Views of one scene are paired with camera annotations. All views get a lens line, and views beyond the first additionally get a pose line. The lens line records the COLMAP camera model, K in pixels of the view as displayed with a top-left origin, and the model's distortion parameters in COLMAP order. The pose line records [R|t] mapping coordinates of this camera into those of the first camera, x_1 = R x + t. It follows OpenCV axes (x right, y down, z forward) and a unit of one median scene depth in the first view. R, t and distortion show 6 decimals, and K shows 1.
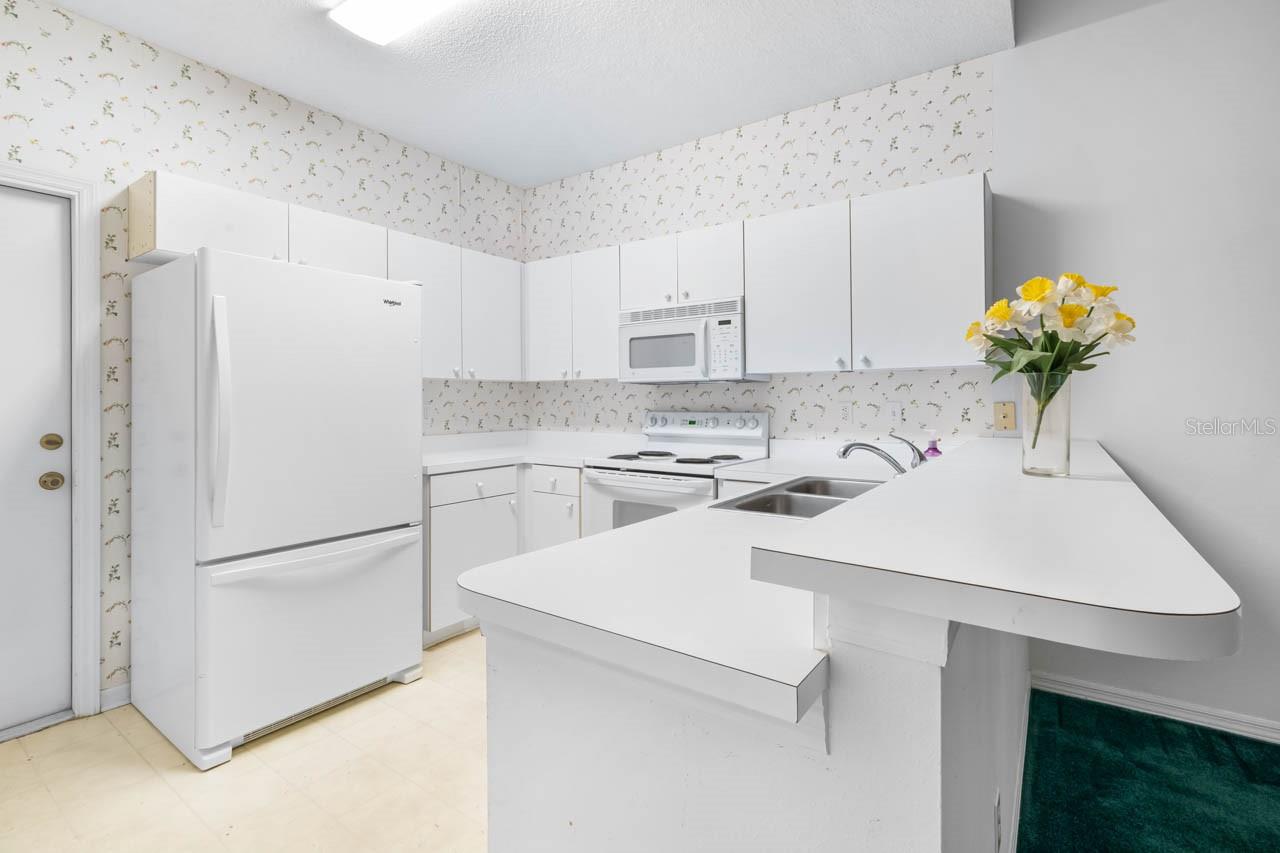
lens RADIAL K [[574.9, 0, 640.6], [0, 574.9, 403.8], [0, 0, 1]] dist [0.002716, 0.000201]
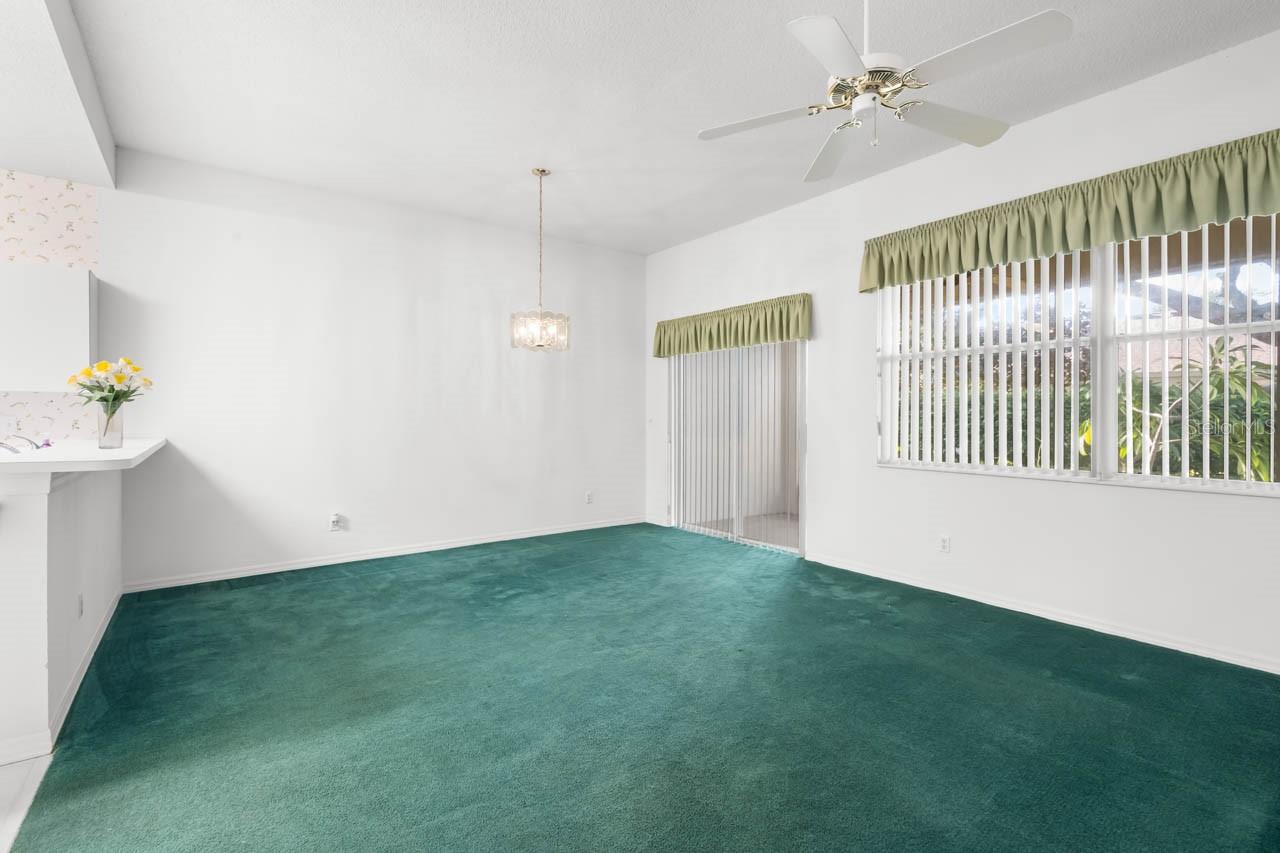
lens RADIAL K [[585.6, 0, 643.6], [0, 585.6, 411.8], [0, 0, 1]] dist [0.001346, -0.000233]
pose [[0.303391, 0.012561, 0.952783, -0.372657], [0.004511, 0.999883, -0.014619, 0.011542], [-0.952855, 0.008733, 0.303299, -0.741610]]
